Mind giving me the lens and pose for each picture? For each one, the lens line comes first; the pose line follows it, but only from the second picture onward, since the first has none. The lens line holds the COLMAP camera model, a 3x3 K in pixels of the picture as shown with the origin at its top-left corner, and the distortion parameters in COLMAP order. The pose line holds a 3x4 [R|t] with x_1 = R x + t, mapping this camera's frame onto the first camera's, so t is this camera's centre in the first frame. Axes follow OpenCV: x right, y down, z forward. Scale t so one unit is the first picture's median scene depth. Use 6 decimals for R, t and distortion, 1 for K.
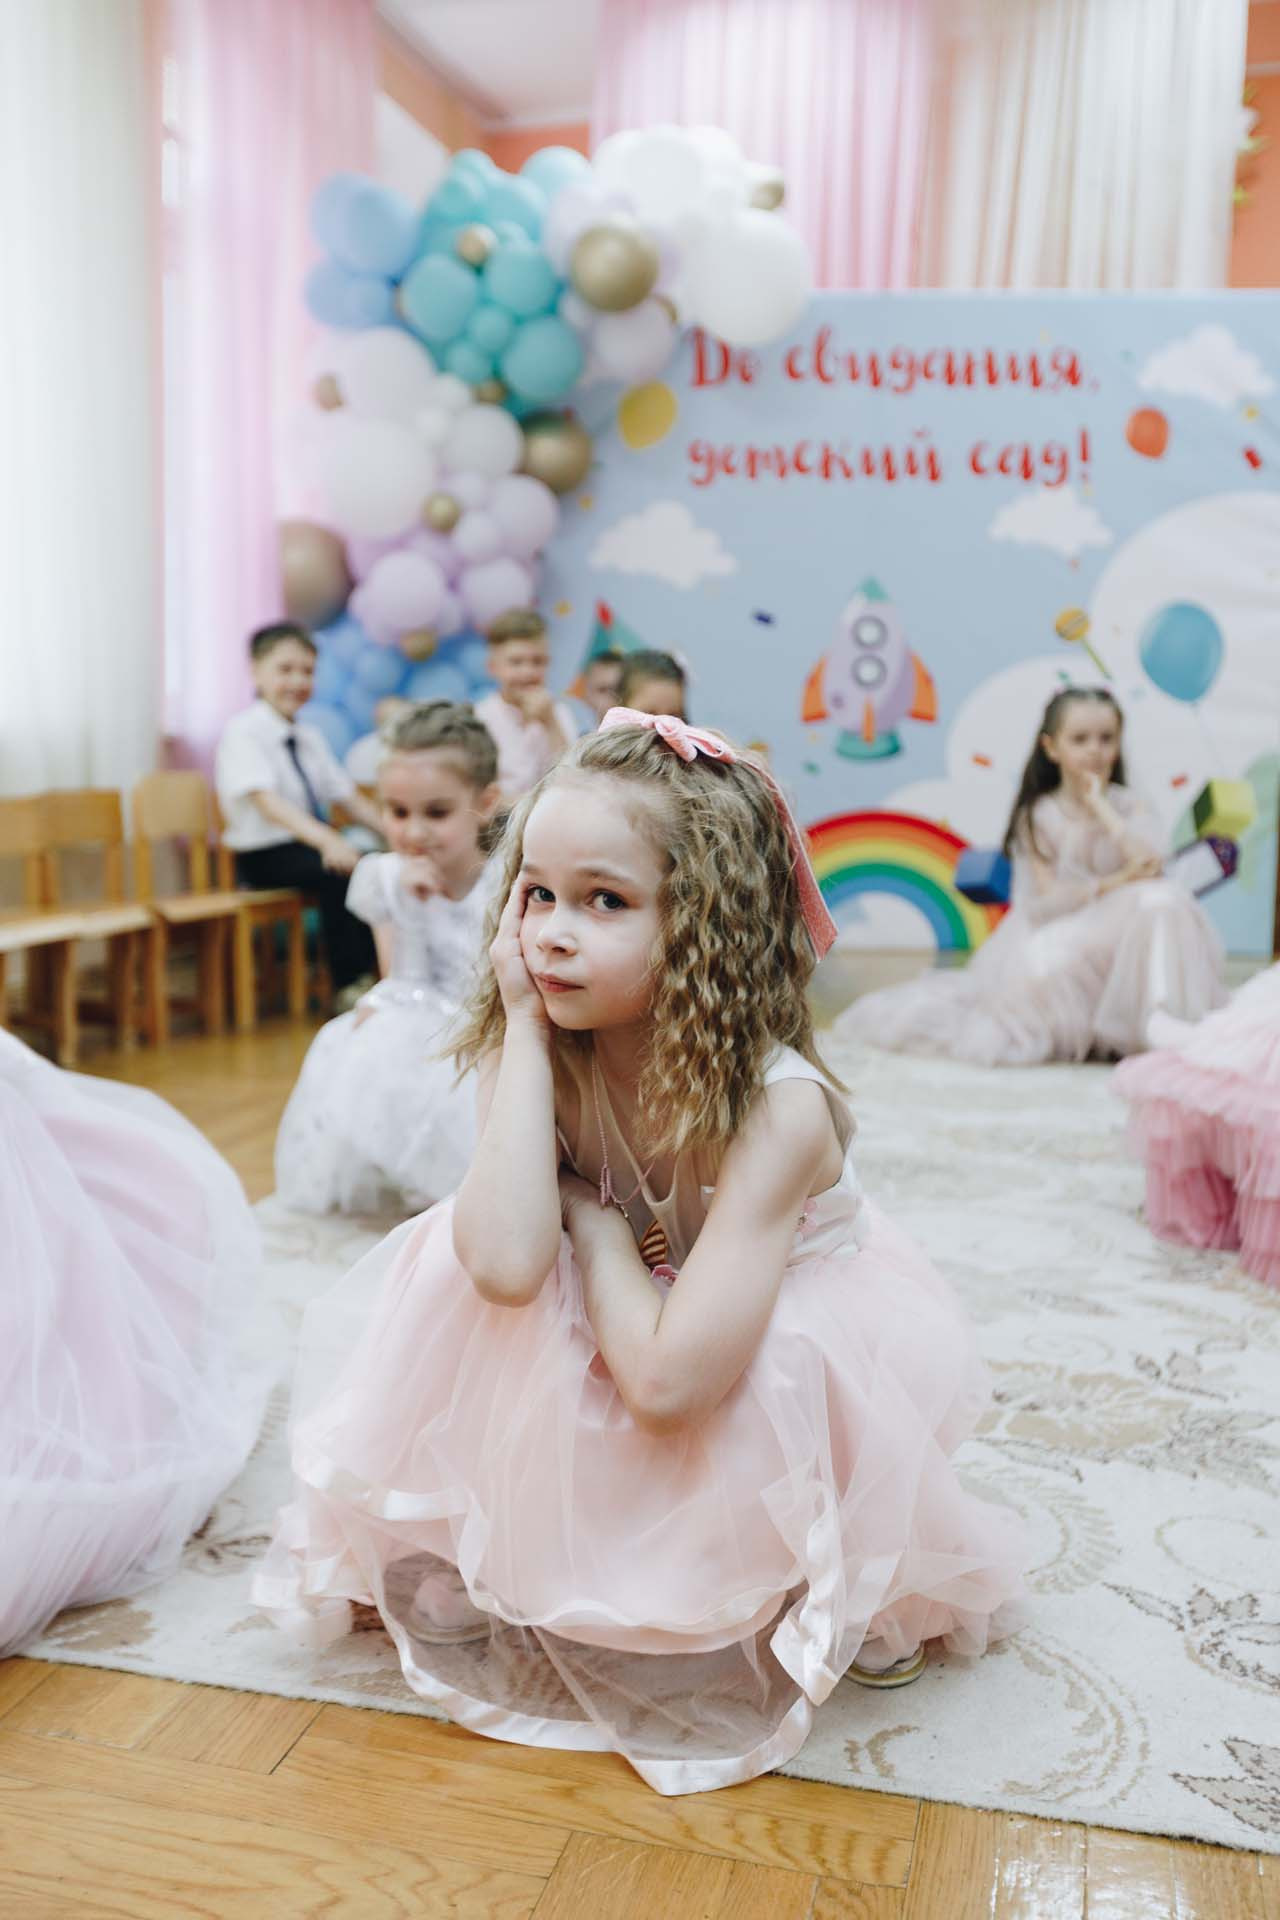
lens RADIAL K [[1841.4, 0, 628.3], [0, 1841.4, 975.5], [0, 0, 1]] dist [0.007912, 0.000000]
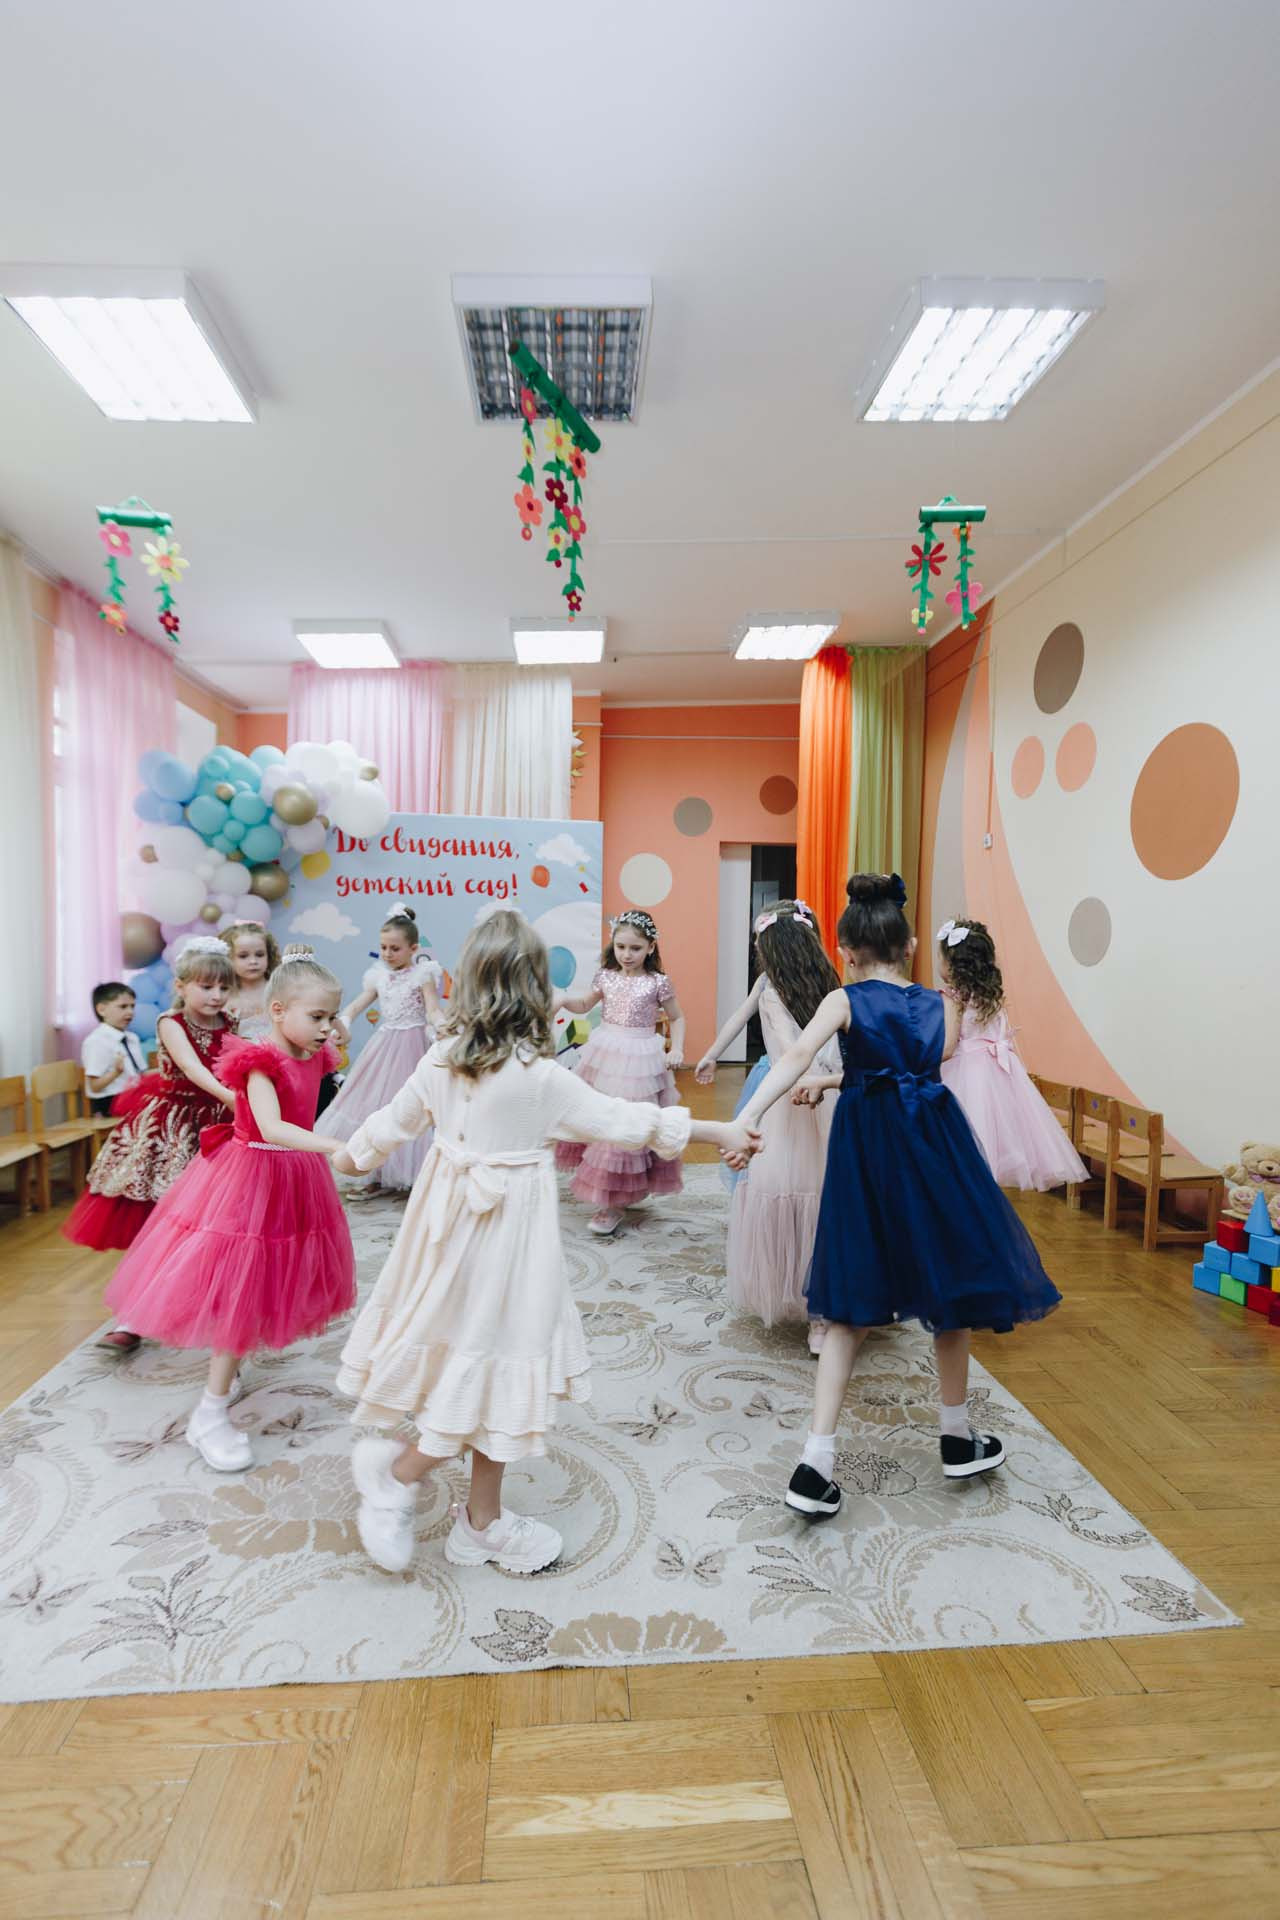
lens RADIAL K [[849.8, 0, 630.8], [0, 849.8, 971.8], [0, 0, 1]] dist [0.009890, -0.000565]
pose [[0.945778, -0.021300, 0.324115, 0.037088], [0.044253, 0.996993, -0.063613, -0.105082], [-0.321785, 0.074507, 0.943877, -0.066784]]
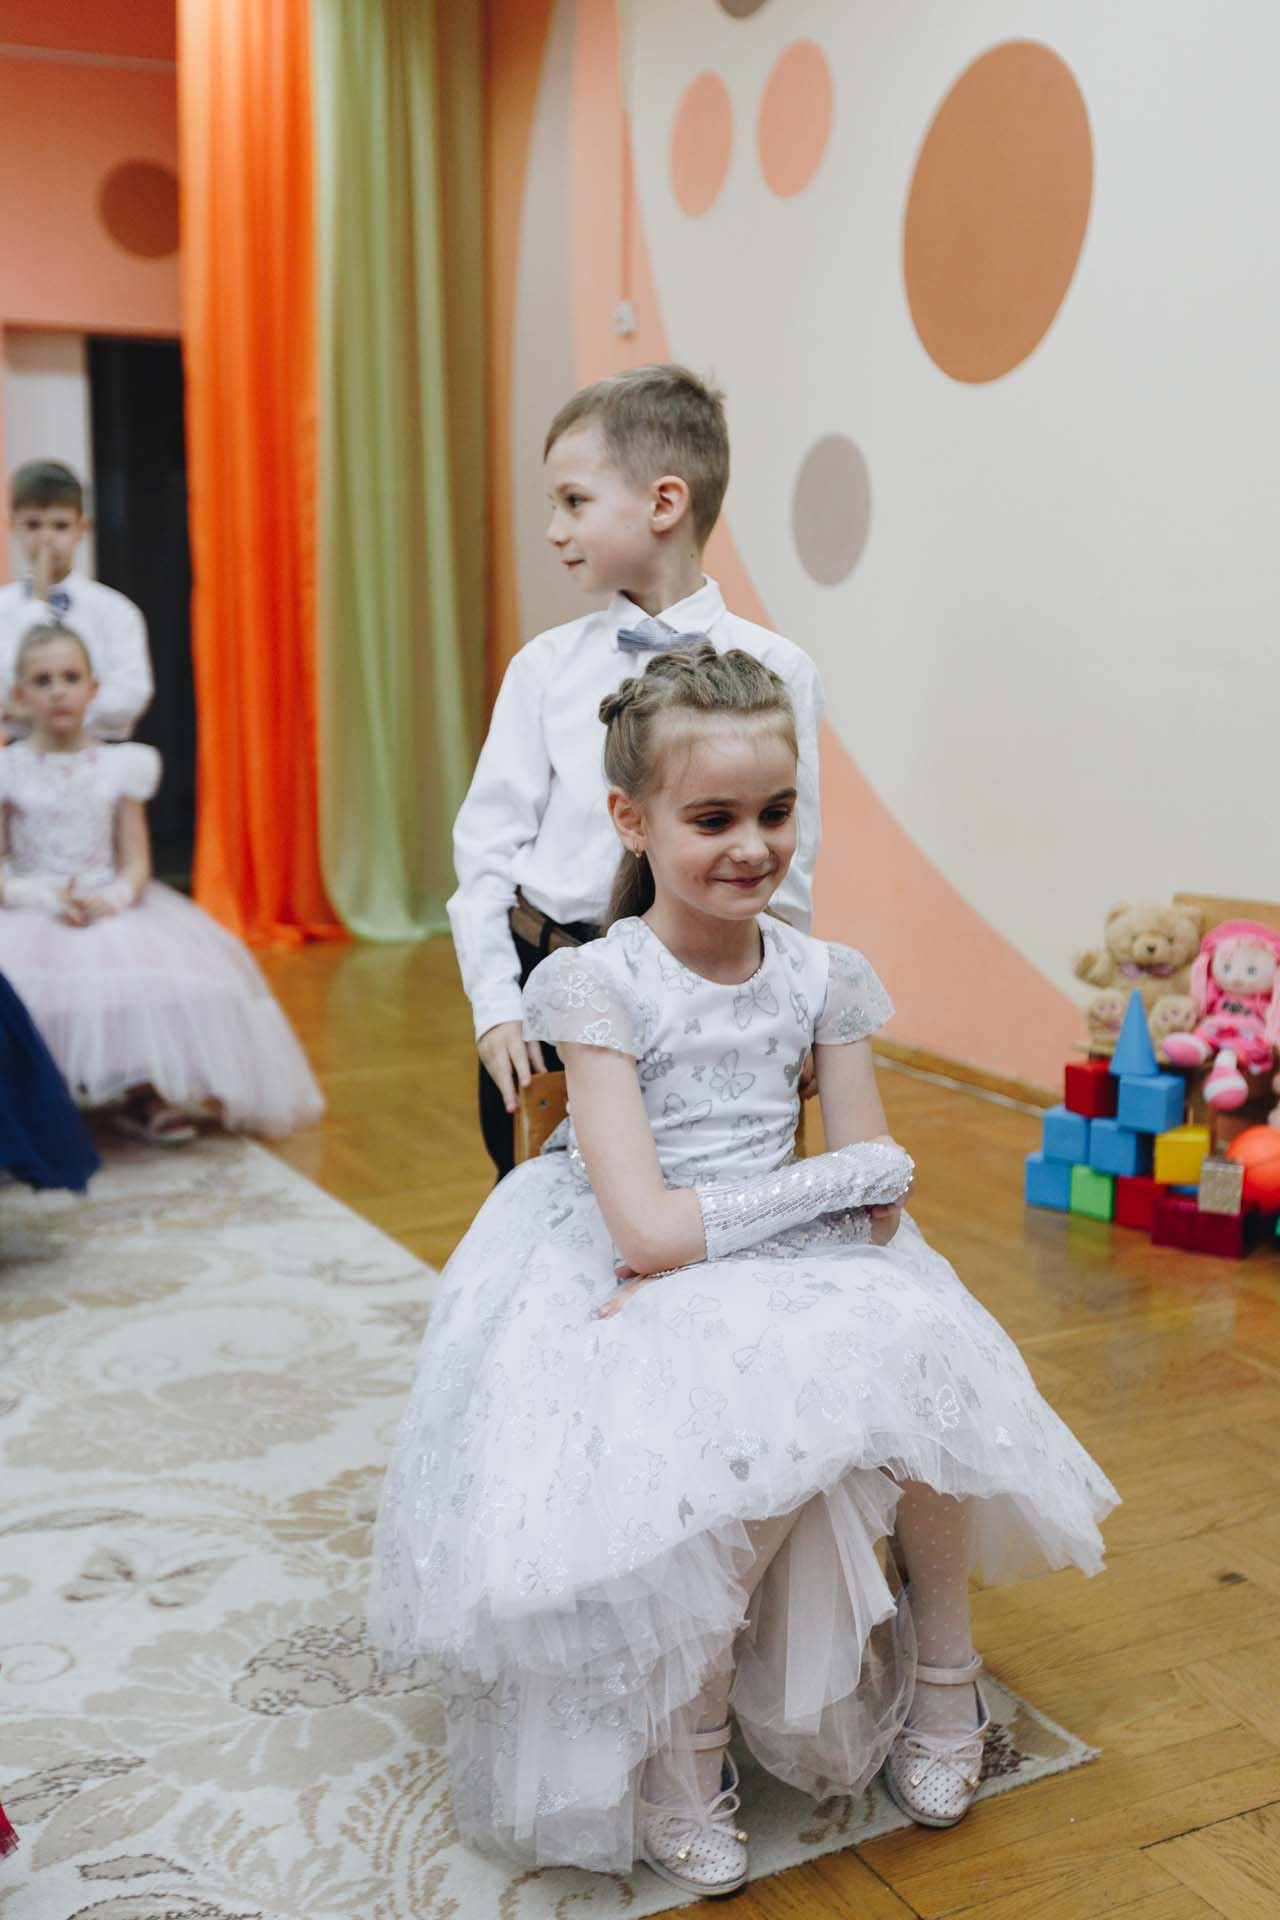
lens RADIAL K [[1986.6, 0, 649.3], [0, 1986.6, 925.7], [0, 0, 1]] dist [-0.021657, 0.000000]
pose [[0.749162, -0.114830, 0.652357, 0.072069], [0.097882, 0.993238, 0.062425, -0.052600], [-0.655114, 0.017088, 0.755337, -0.041652]]
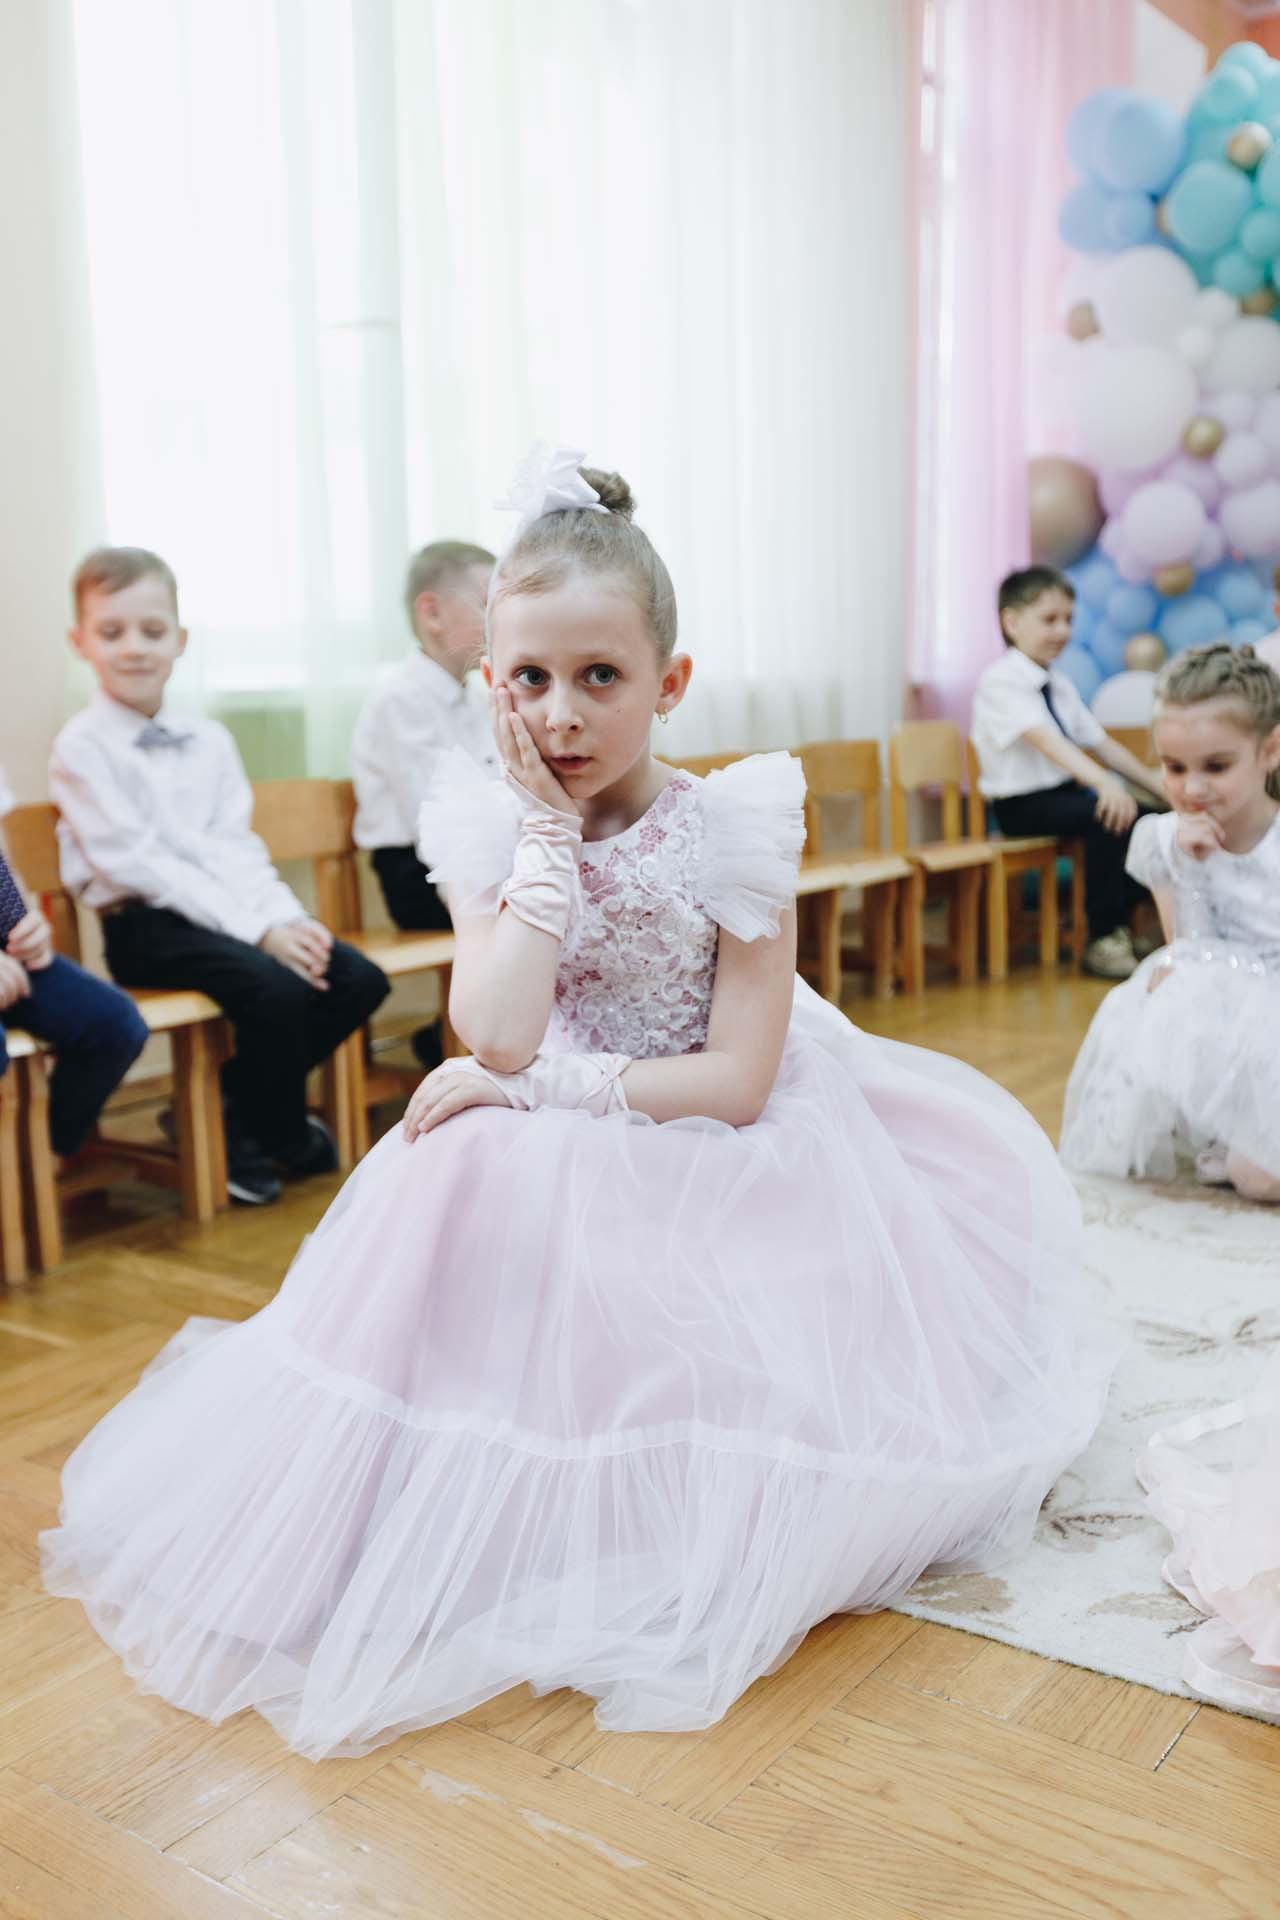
lens RADIAL K [[1841.4, 0, 637.2], [0, 1841.4, 977.4], [0, 0, 1]] dist [0.007912, 0.000000]
pose [[0.933598, 0.019831, -0.357772, -0.028686], [-0.007680, 0.999345, 0.035351, -0.004703], [0.358239, -0.030256, 0.933140, 0.001644]]
